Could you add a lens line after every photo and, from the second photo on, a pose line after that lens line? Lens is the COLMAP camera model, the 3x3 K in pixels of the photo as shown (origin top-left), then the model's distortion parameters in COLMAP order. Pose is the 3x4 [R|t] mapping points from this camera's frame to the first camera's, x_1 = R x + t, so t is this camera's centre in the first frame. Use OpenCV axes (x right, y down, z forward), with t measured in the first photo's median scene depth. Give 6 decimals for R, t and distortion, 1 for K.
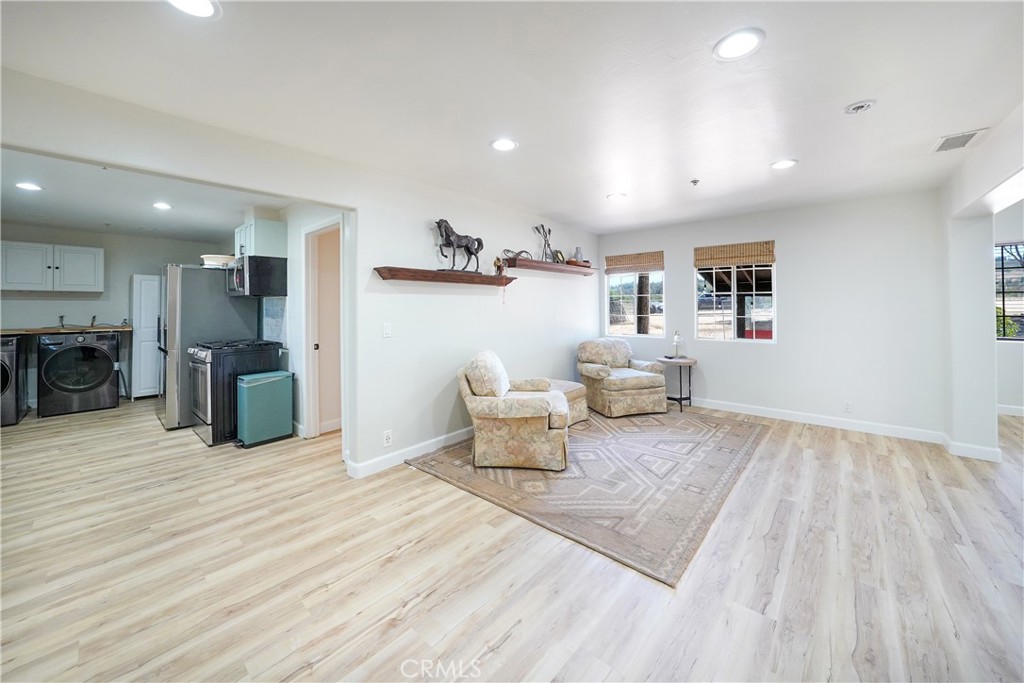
lens RADIAL K [[373.5, 0, 488.3], [0, 373.5, 304.1], [0, 0, 1]] dist [-0.018867, 0.000344]
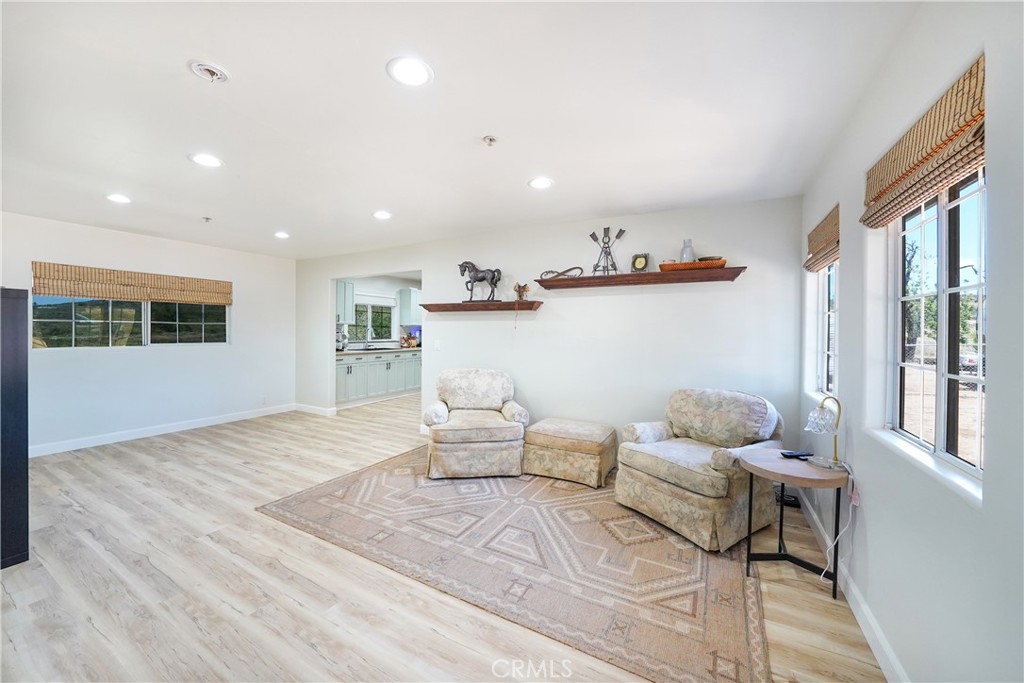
lens RADIAL K [[370.1, 0, 525.6], [0, 370.1, 335.7], [0, 0, 1]] dist [-0.020587, 0.000124]
pose [[0.273871, 0.018819, -0.961582, 1.326850], [-0.003885, 0.999822, 0.018461, 0.001139], [0.961759, -0.001320, 0.273895, 0.974061]]
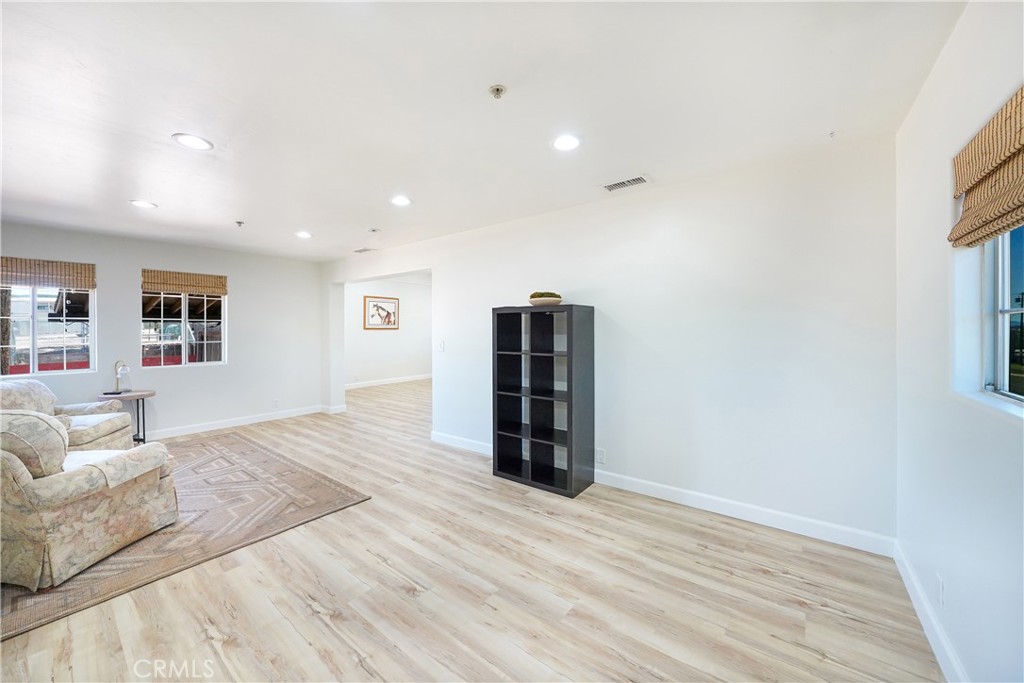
lens RADIAL K [[383.5, 0, 509.8], [0, 383.5, 334.2], [0, 0, 1]] dist [0.000201, 0.000041]
pose [[-0.089477, -0.002192, 0.995986, -0.757892], [-0.004997, 0.999986, 0.001752, 0.006965], [-0.995976, -0.004821, -0.089487, 0.304647]]
